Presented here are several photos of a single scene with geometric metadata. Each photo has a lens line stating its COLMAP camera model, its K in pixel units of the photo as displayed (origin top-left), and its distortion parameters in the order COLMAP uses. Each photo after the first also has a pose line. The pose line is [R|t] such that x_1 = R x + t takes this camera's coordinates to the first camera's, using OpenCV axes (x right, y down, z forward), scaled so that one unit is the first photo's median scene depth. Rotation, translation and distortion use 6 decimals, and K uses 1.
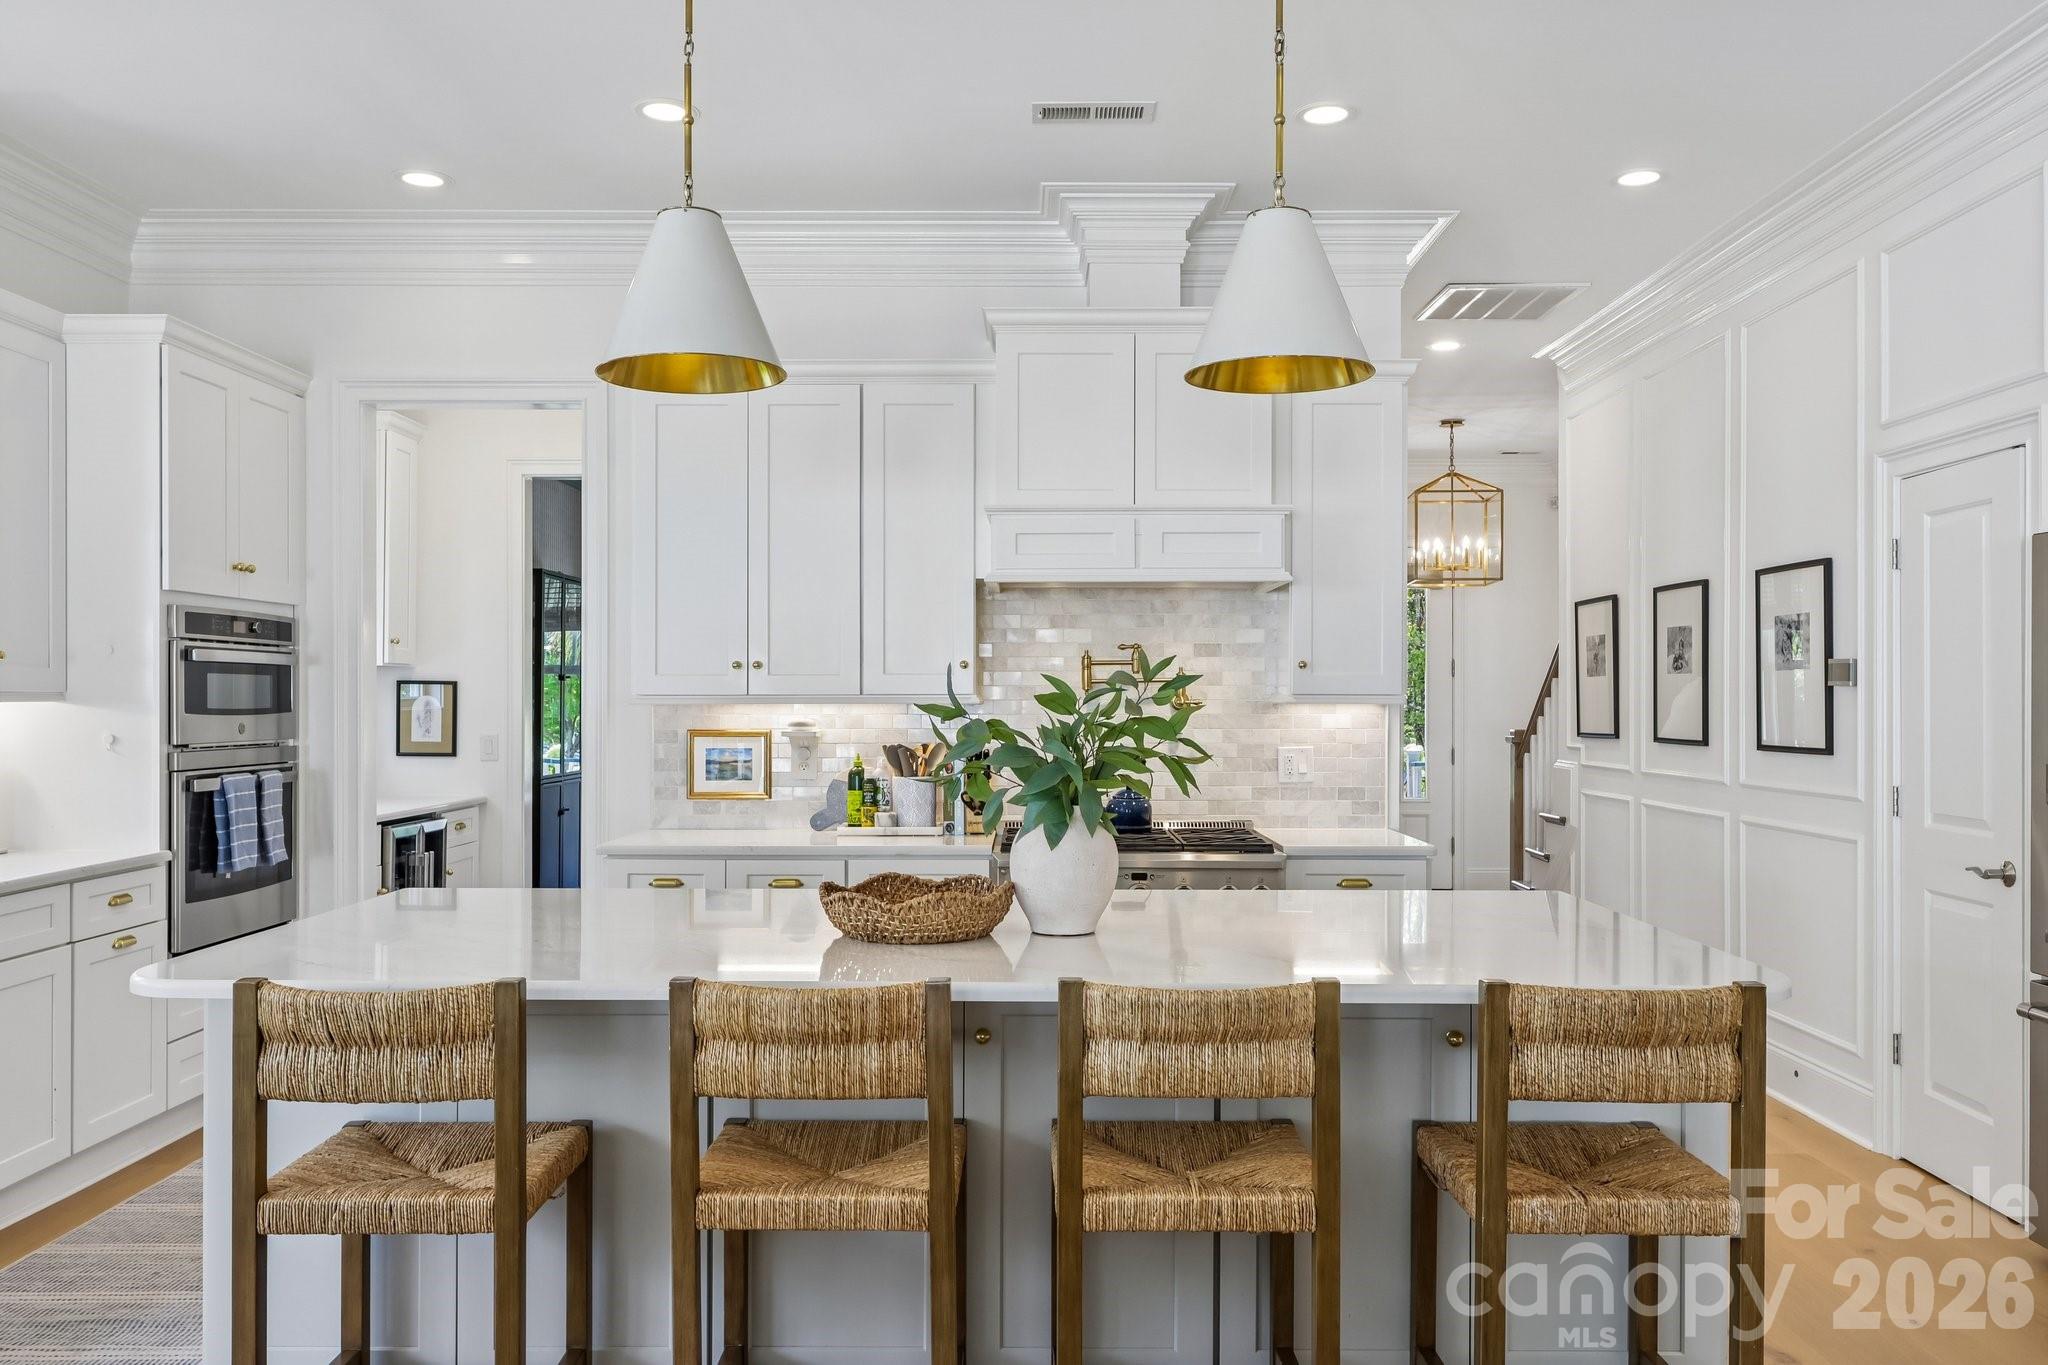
lens RADIAL K [[1553.2, 0, 1027.7], [0, 1553.2, 691.6], [0, 0, 1]] dist [0.003533, -0.007822]
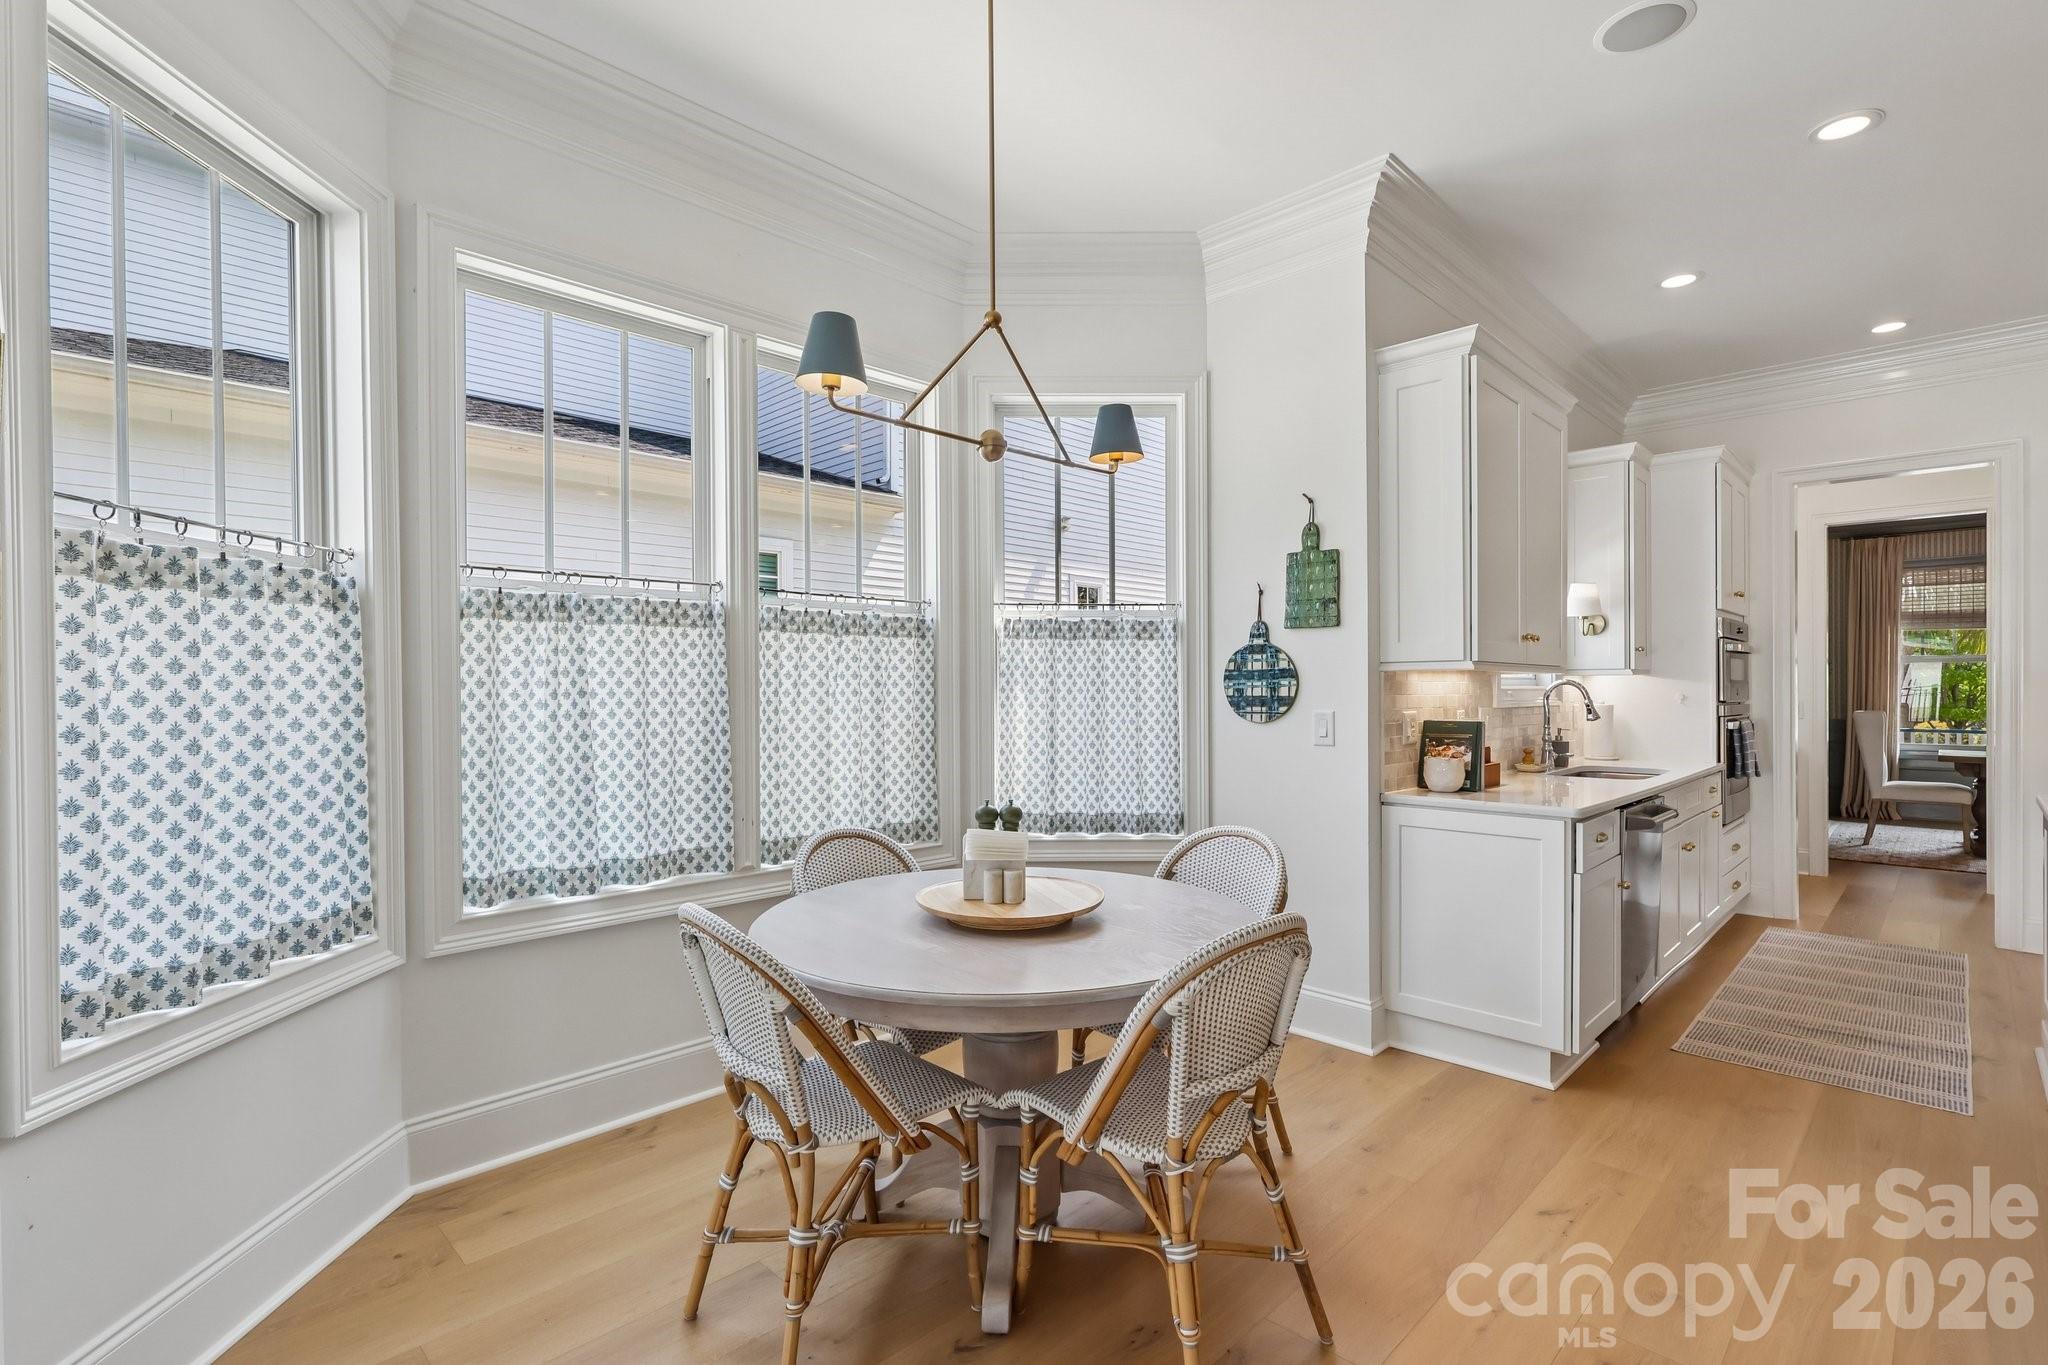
lens RADIAL K [[952.6, 0, 1023.7], [0, 952.6, 689.1], [0, 0, 1]] dist [0.002196, 0.000233]
pose [[0.713615, -0.000828, -0.700537, -0.329119], [0.004741, 0.999982, 0.003647, 0.012825], [0.700522, -0.005924, 0.713607, -0.243570]]
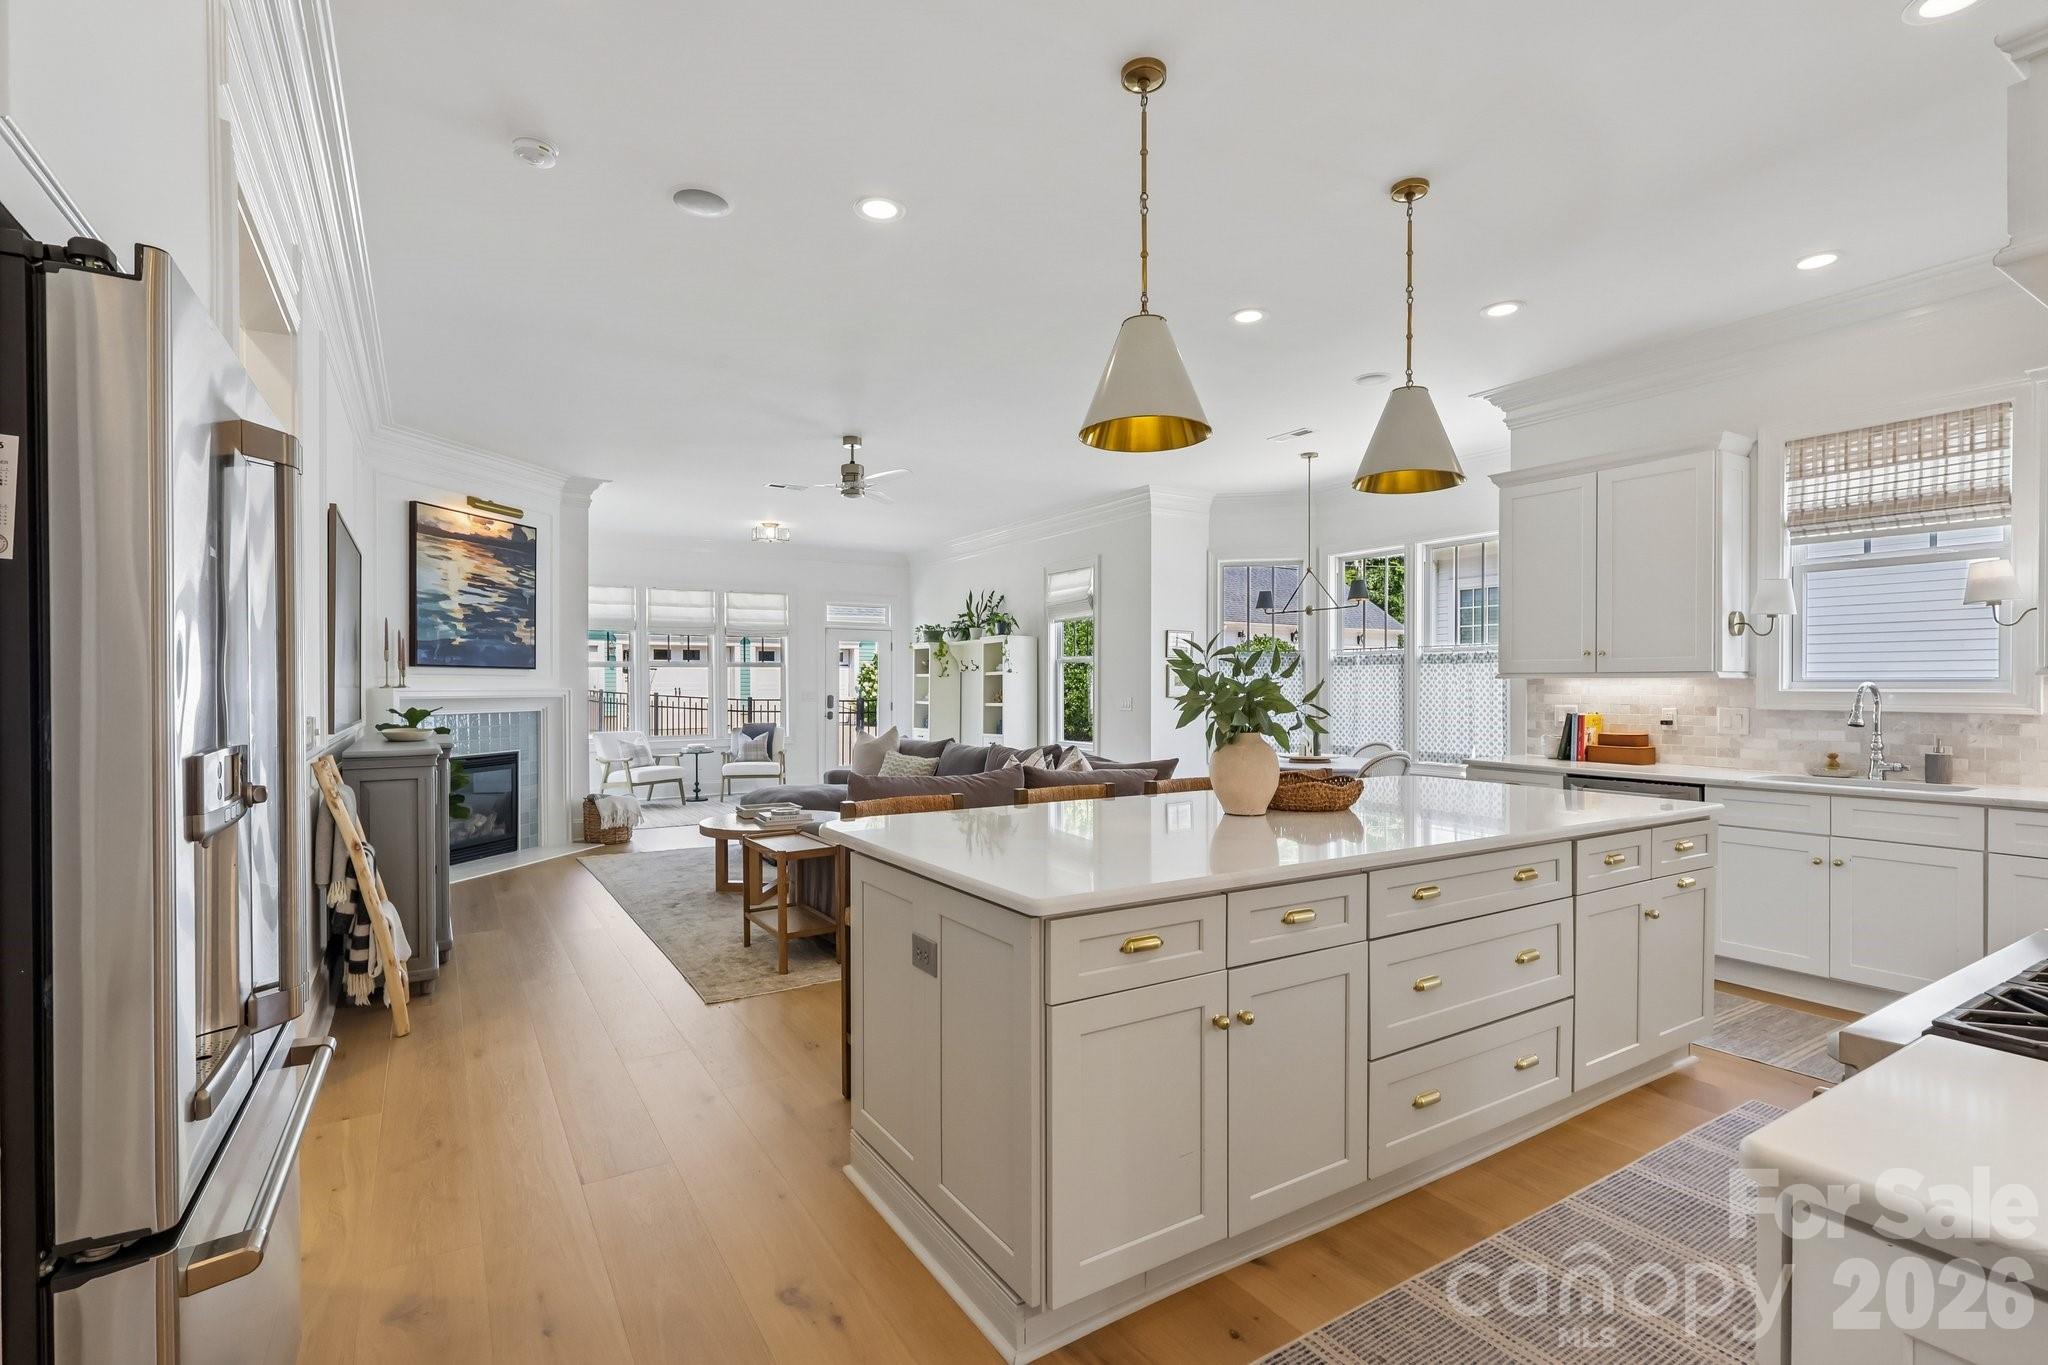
lens RADIAL K [[952.6, 0, 1025.5], [0, 952.6, 687.6], [0, 0, 1]] dist [0.002196, 0.000233]
pose [[-0.843869, -0.001033, -0.536549, 0.433441], [0.000028, 0.999998, -0.001968, 0.016468], [0.536550, -0.001676, -0.843867, 1.011115]]
